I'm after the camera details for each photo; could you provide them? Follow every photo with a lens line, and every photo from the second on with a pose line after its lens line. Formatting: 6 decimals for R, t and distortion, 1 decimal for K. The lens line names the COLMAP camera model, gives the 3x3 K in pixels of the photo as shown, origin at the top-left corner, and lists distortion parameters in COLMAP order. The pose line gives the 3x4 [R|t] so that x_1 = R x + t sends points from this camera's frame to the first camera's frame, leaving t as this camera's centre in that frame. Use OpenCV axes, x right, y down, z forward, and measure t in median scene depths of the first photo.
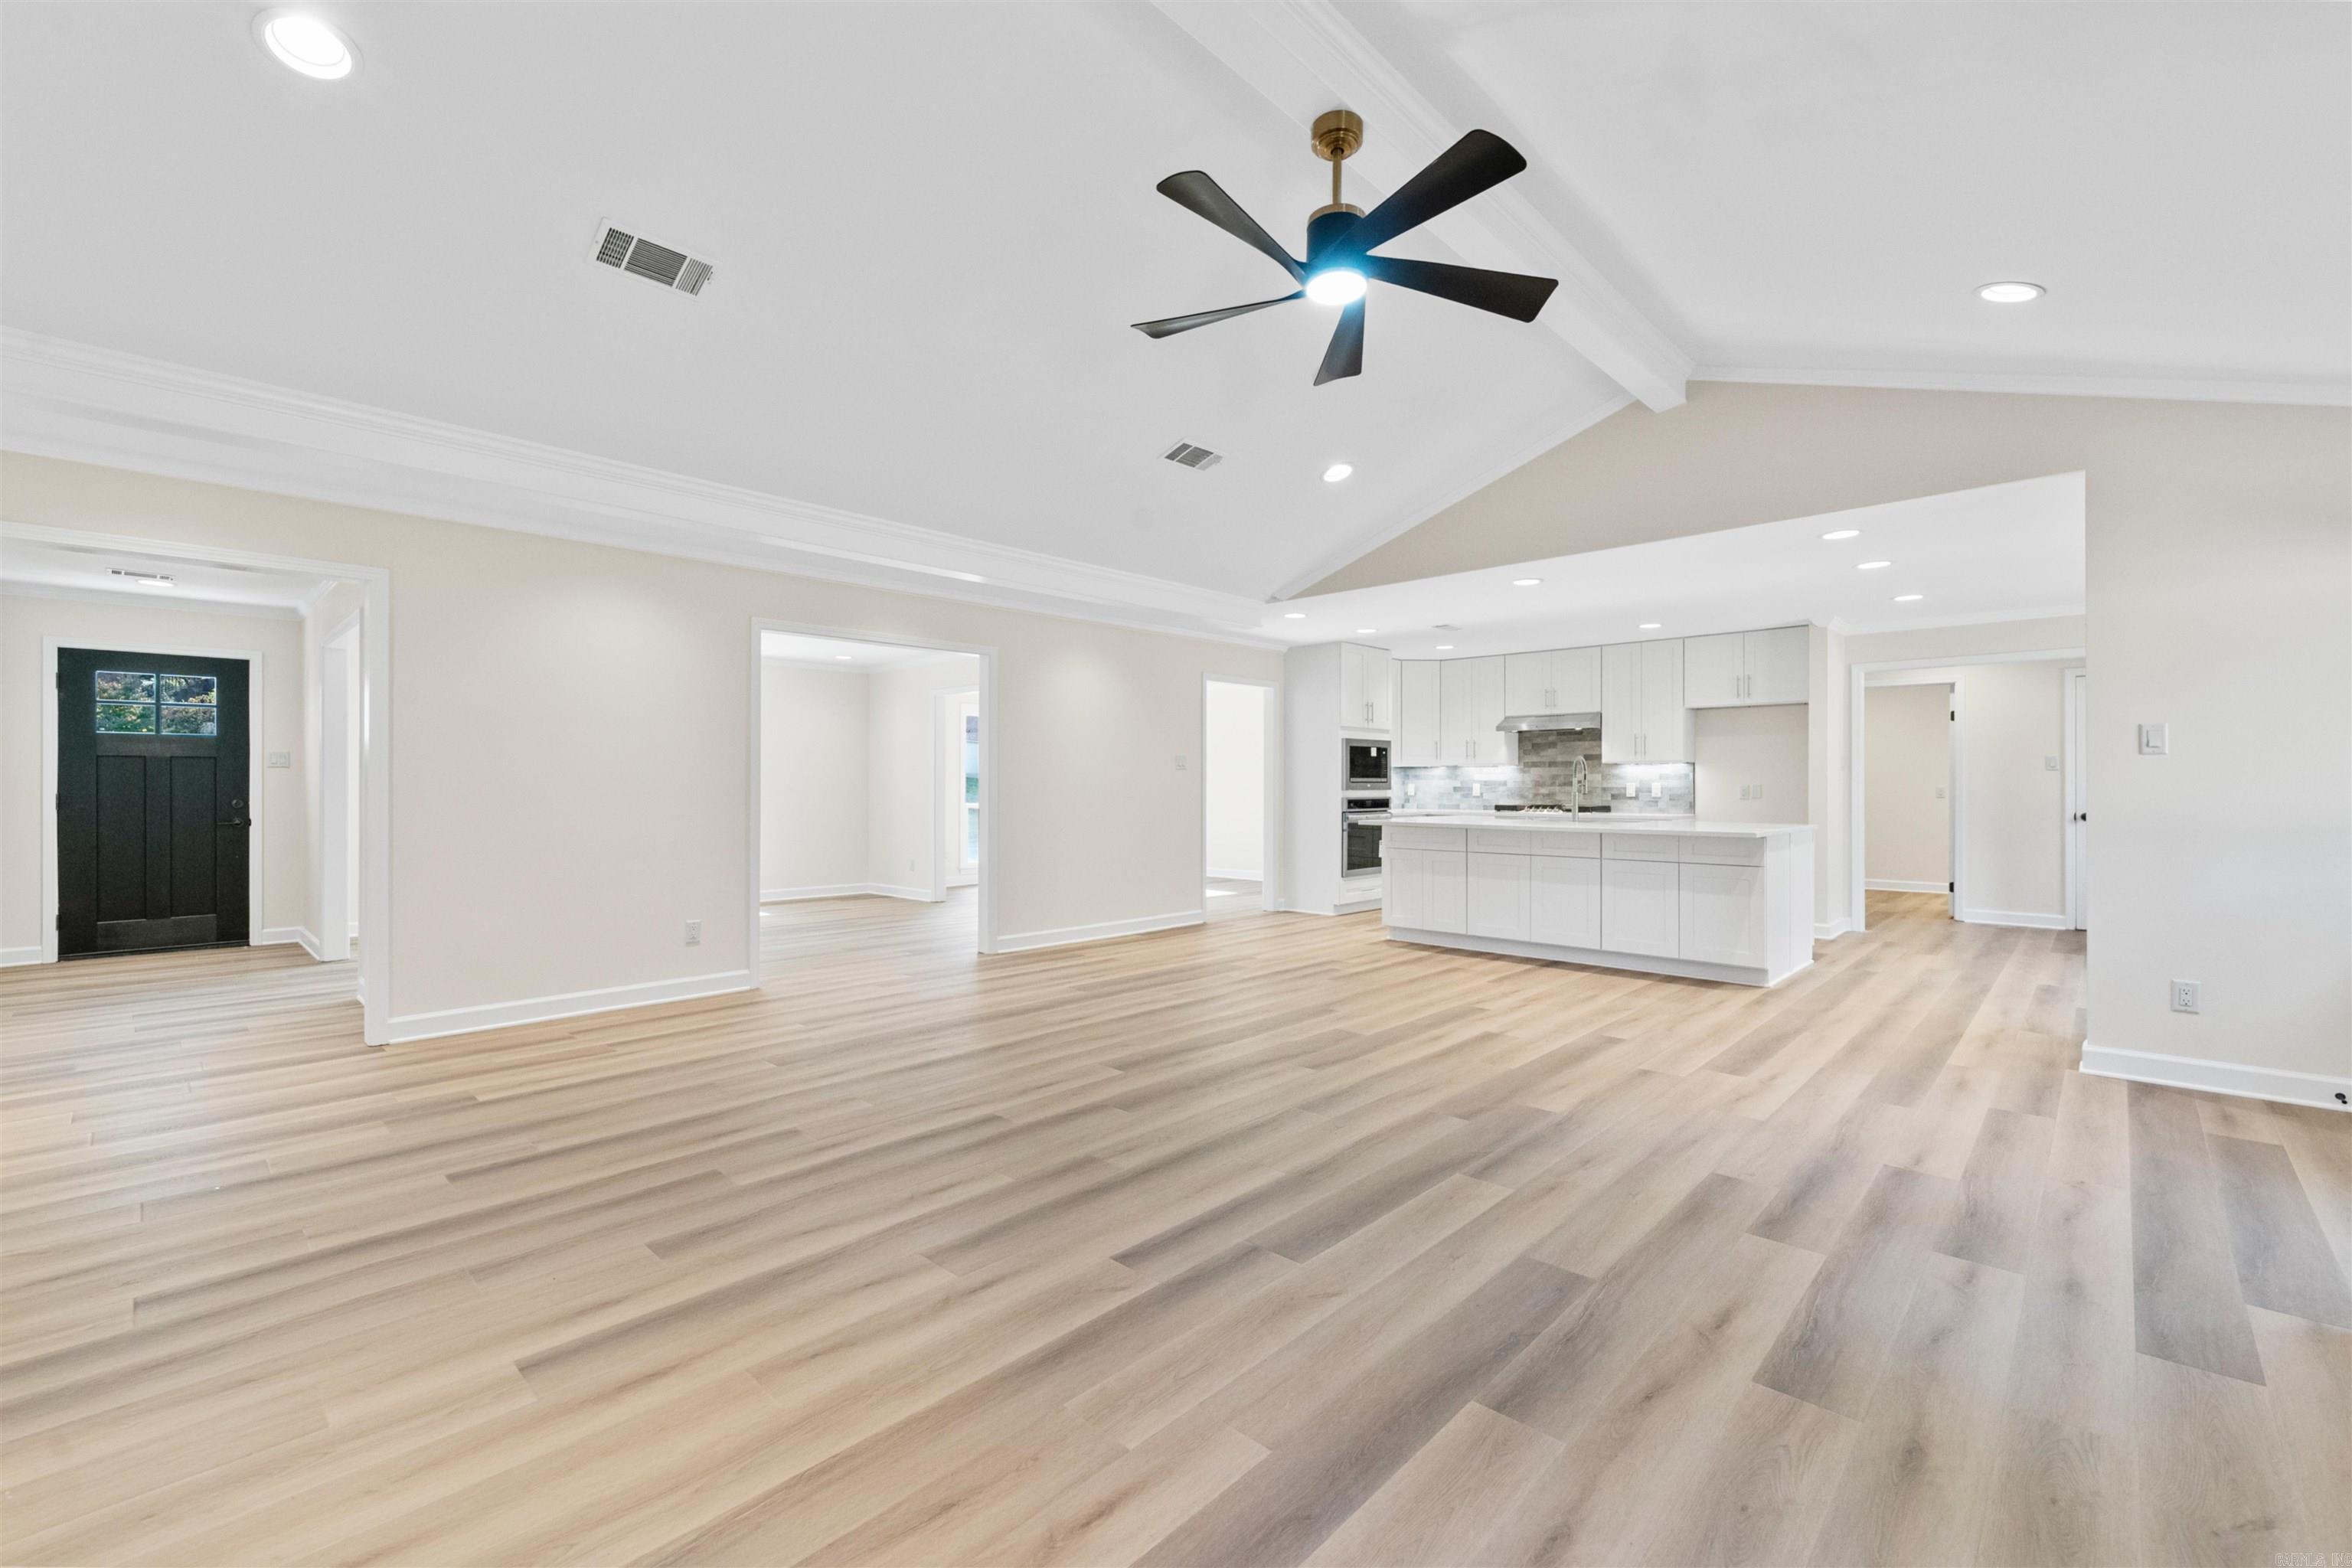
lens RADIAL K [[989.7, 0, 1178.6], [0, 989.7, 786.7], [0, 0, 1]] dist [0.004150, 0.000103]
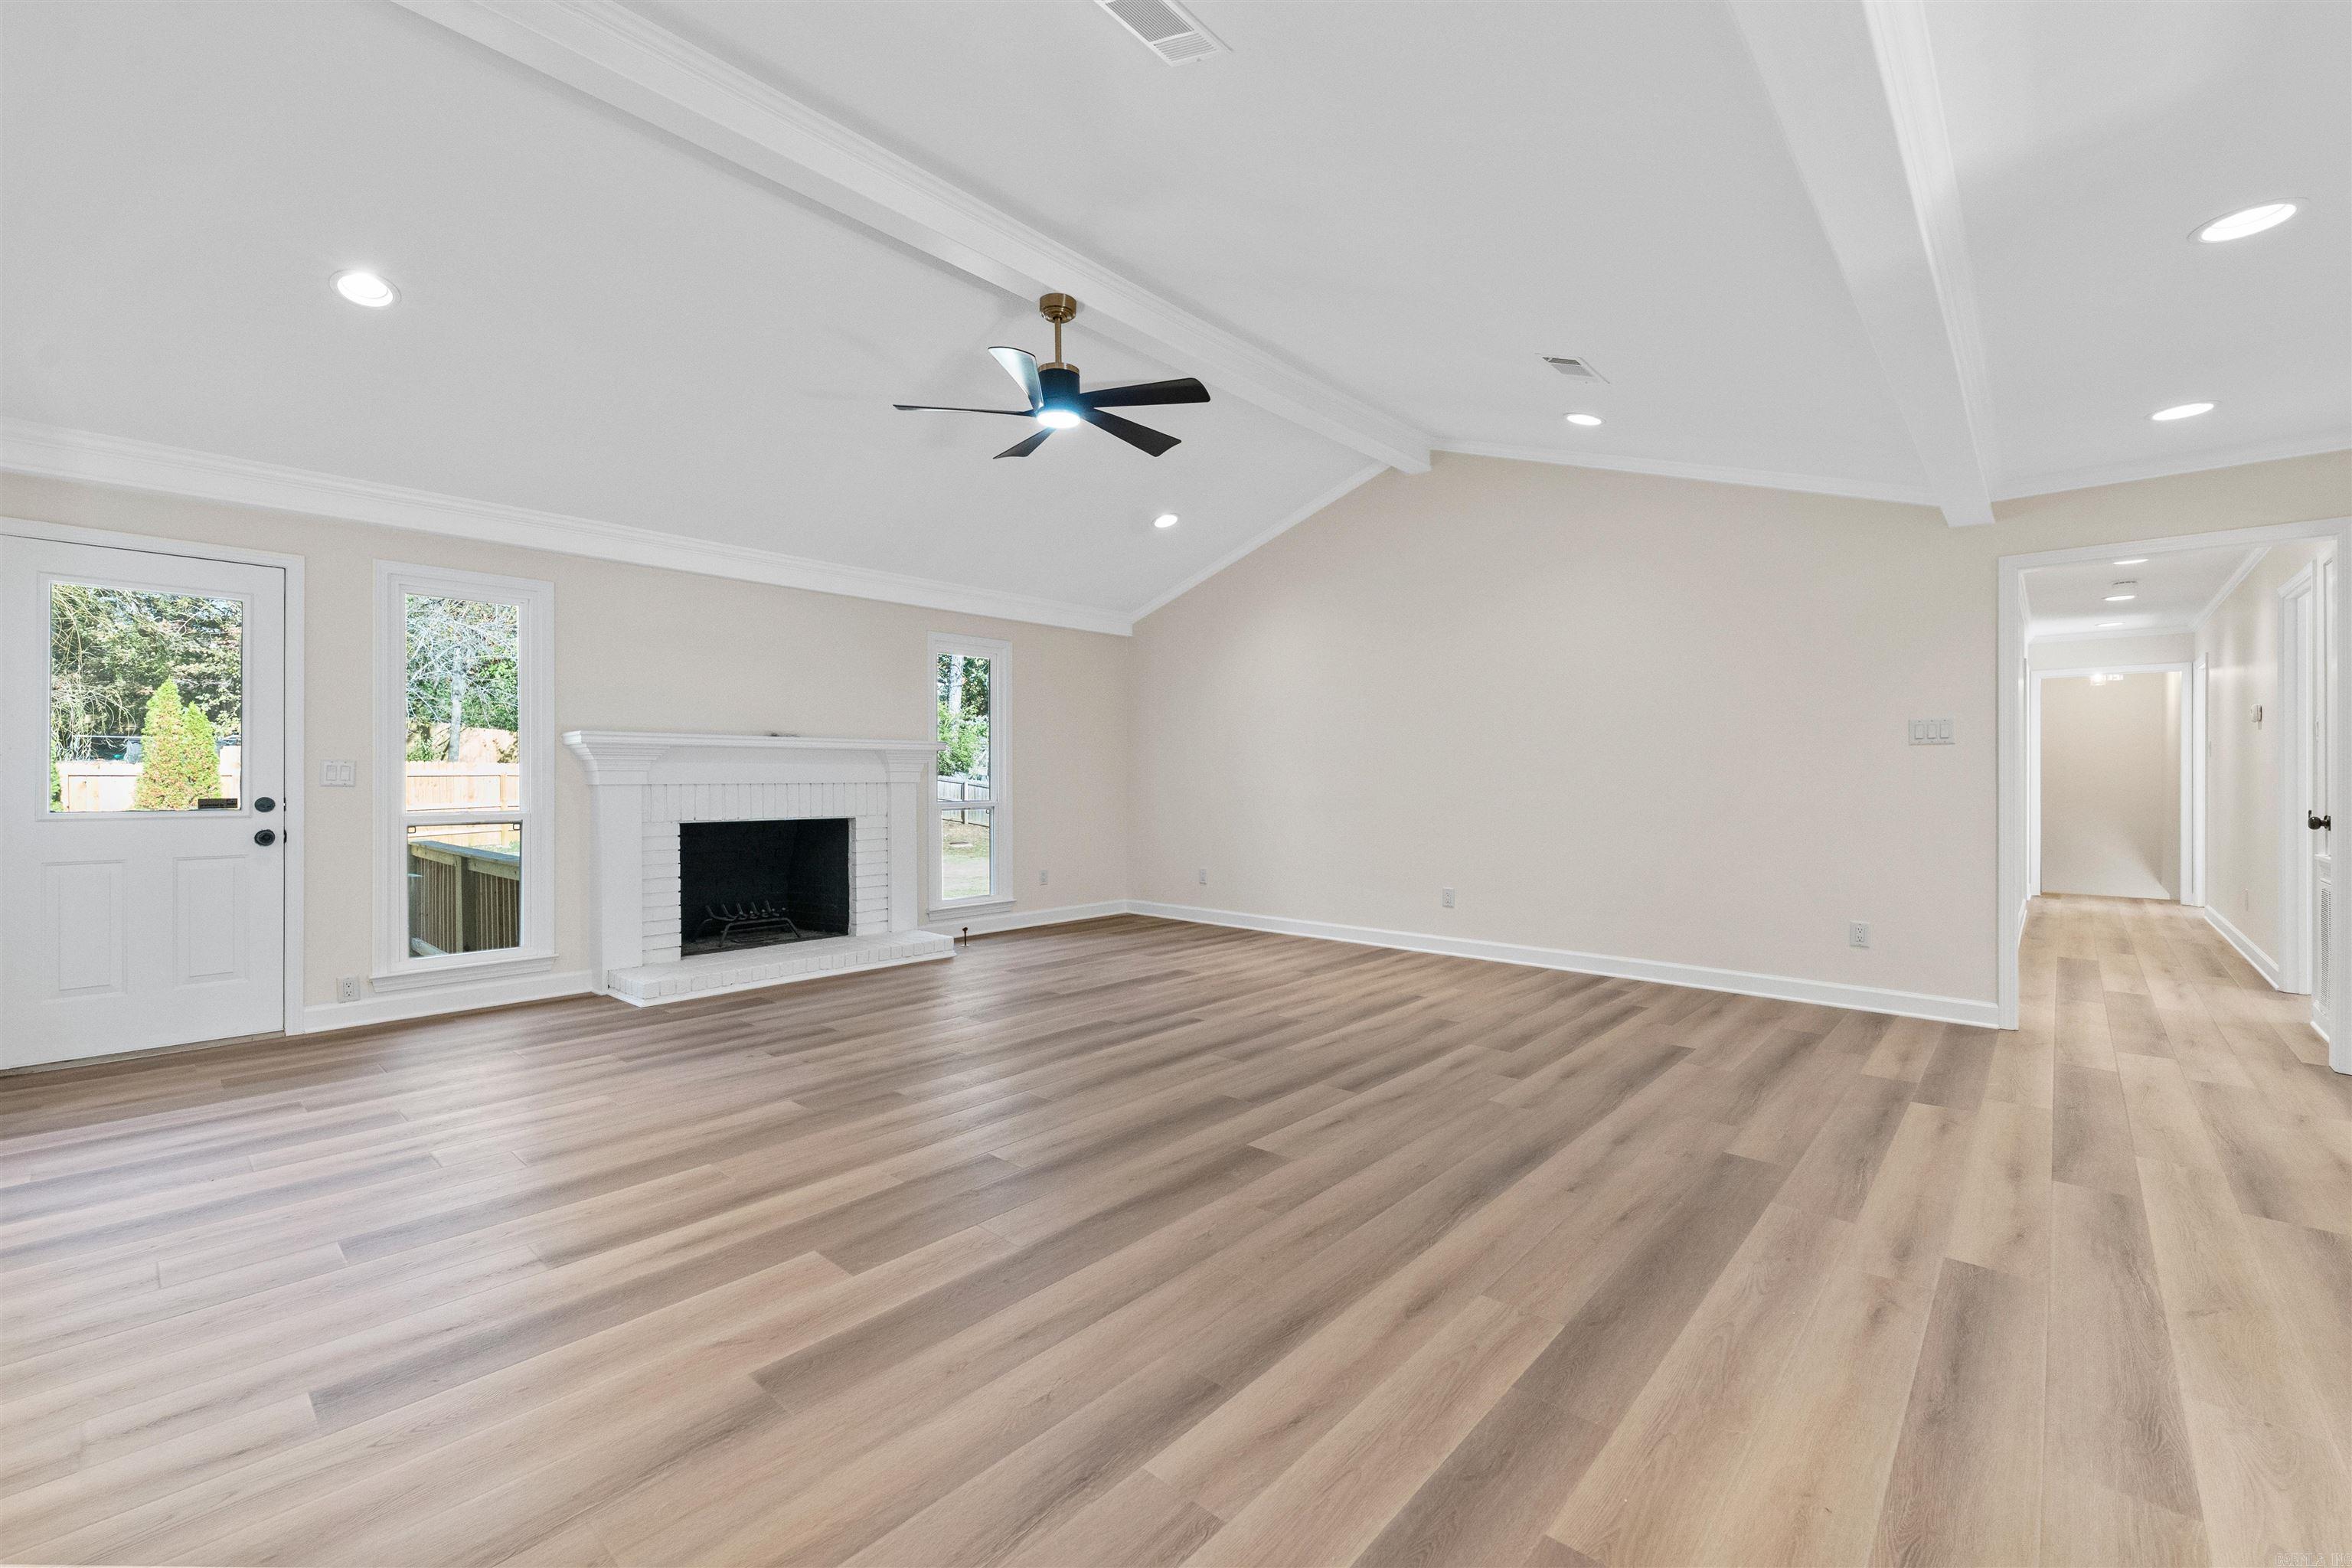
lens RADIAL K [[975.3, 0, 1165.0], [0, 975.3, 779.9], [0, 0, 1]] dist [0.005461, -0.000312]
pose [[-0.999889, -0.000531, -0.014902, 0.022794], [-0.000591, 0.999992, 0.003978, 0.004754], [0.014900, 0.003986, -0.999881, 1.832496]]
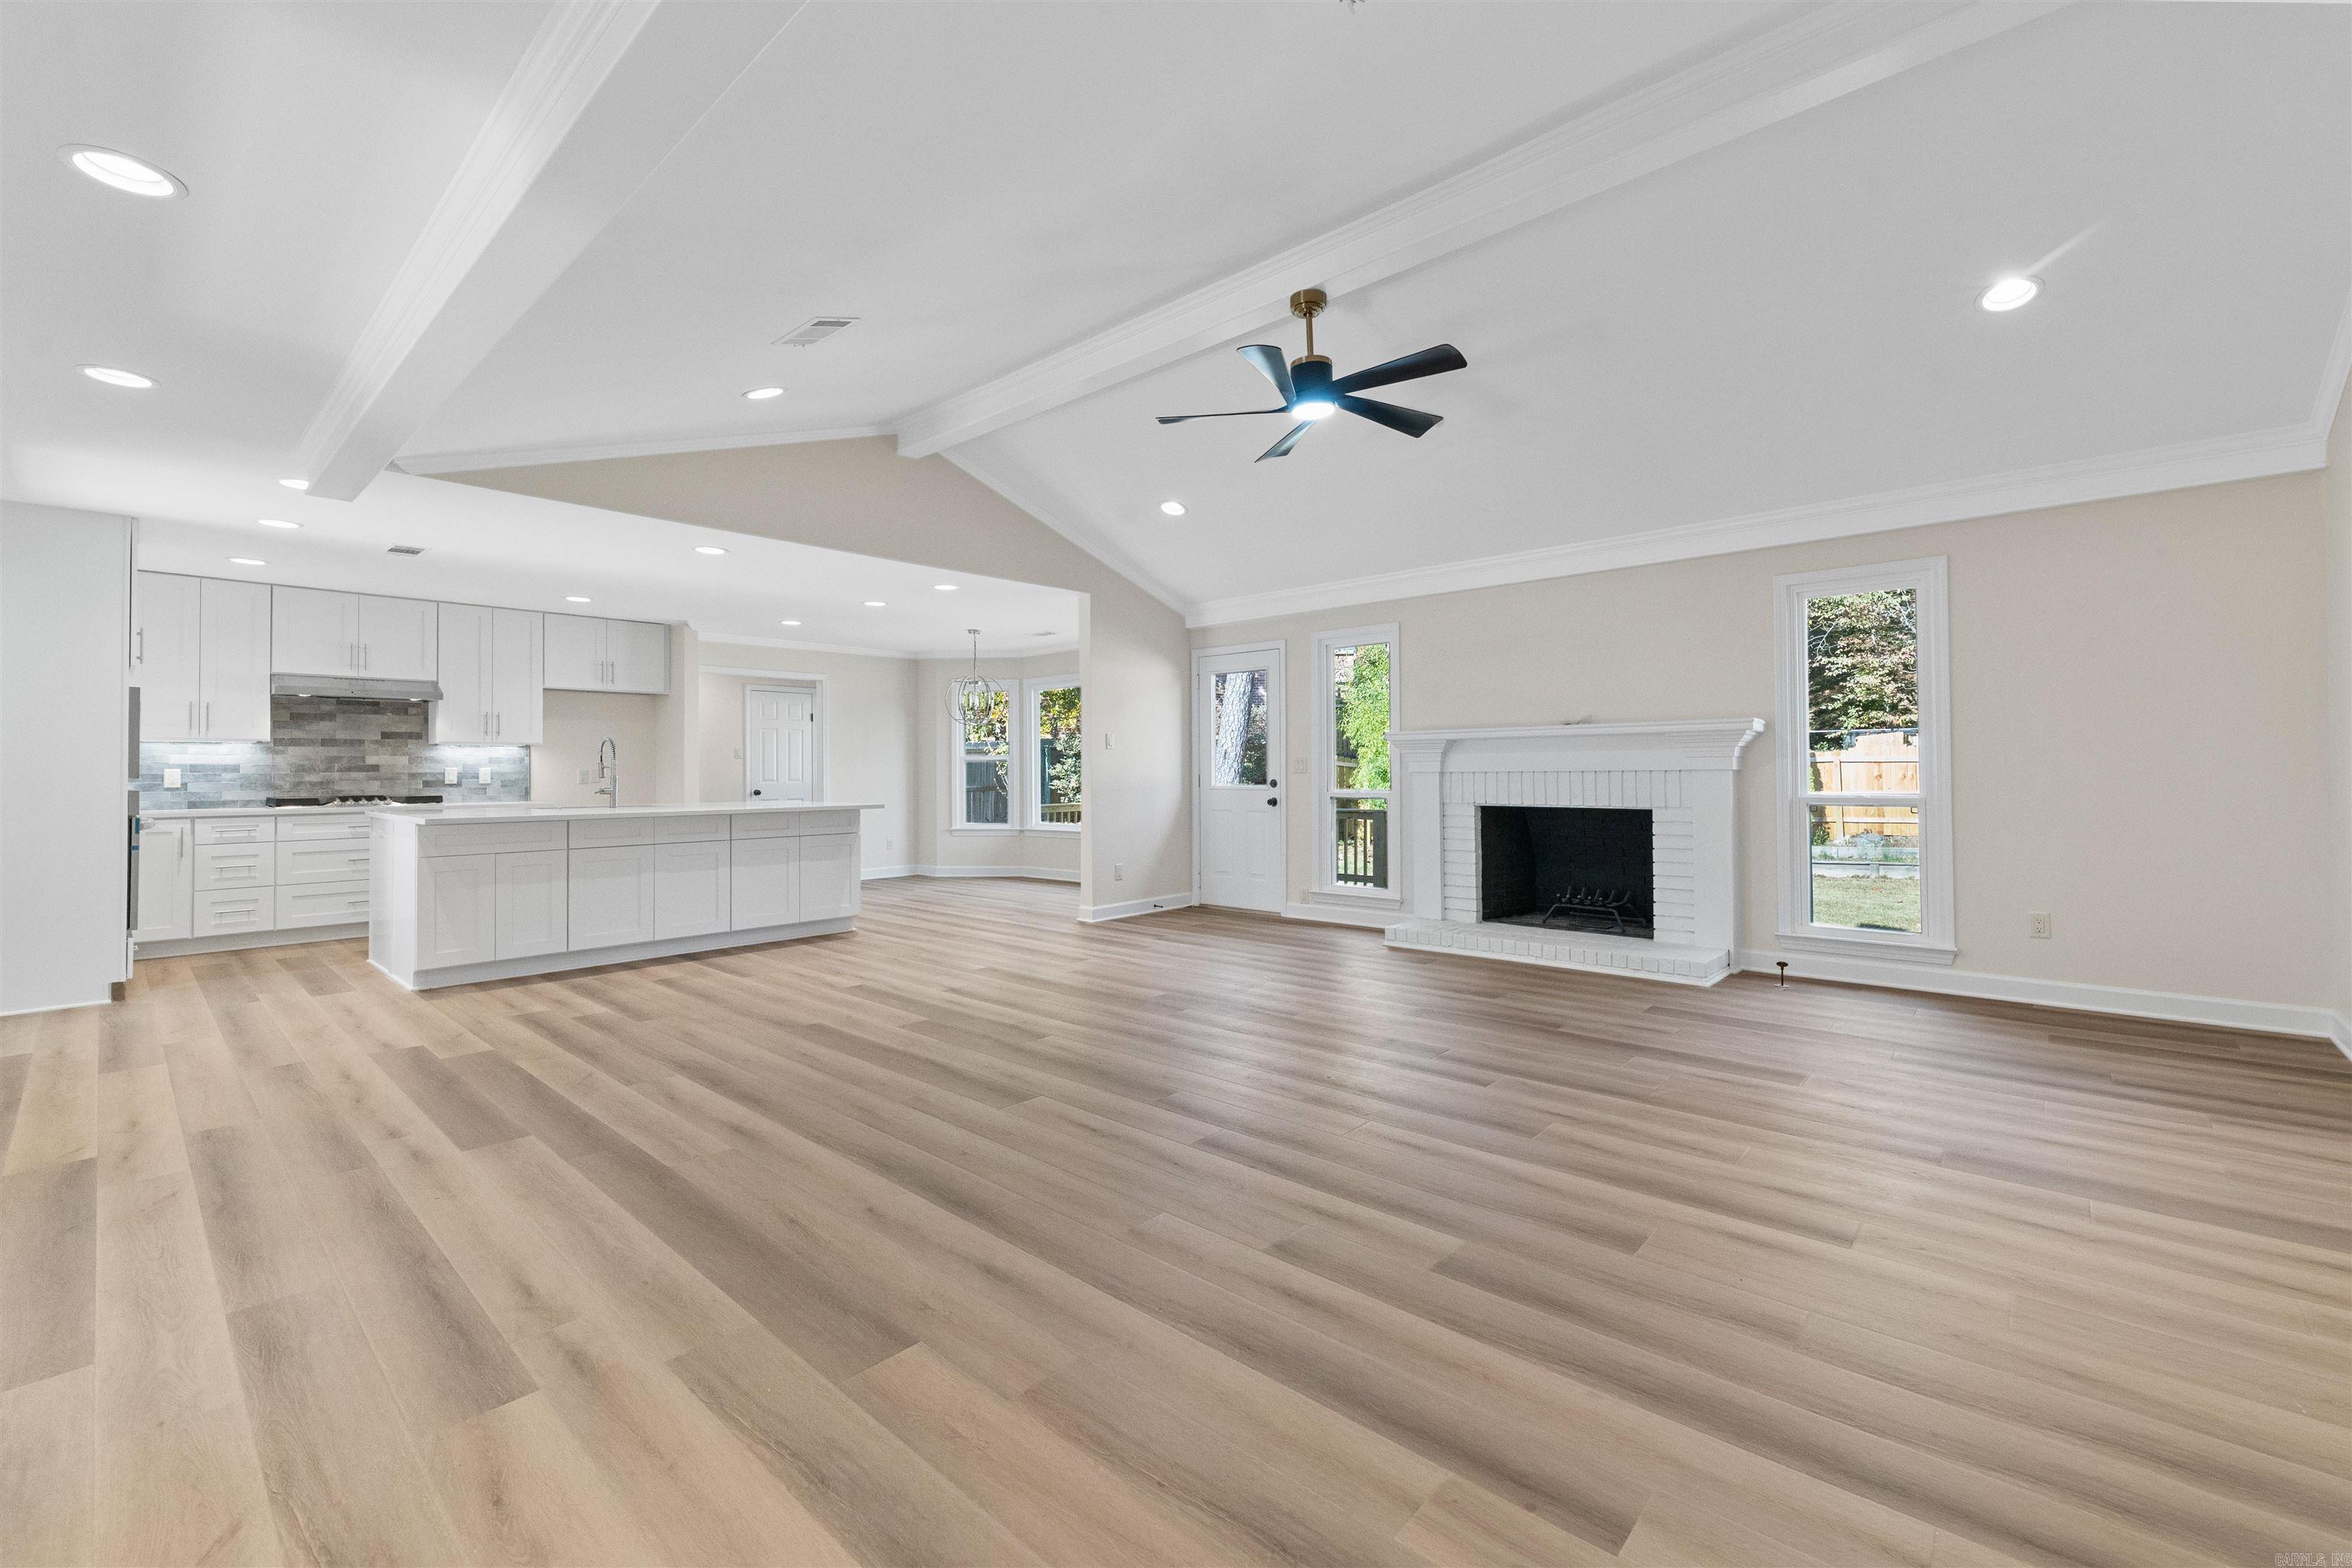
lens RADIAL K [[973.7, 0, 1173.5], [0, 973.7, 752.7], [0, 0, 1]] dist [0.004950, -0.000686]
pose [[-0.017357, 0.017748, 0.999692, -0.941159], [0.008378, 0.999810, -0.017605, 0.008600], [-0.999814, 0.008069, -0.017503, 0.942428]]
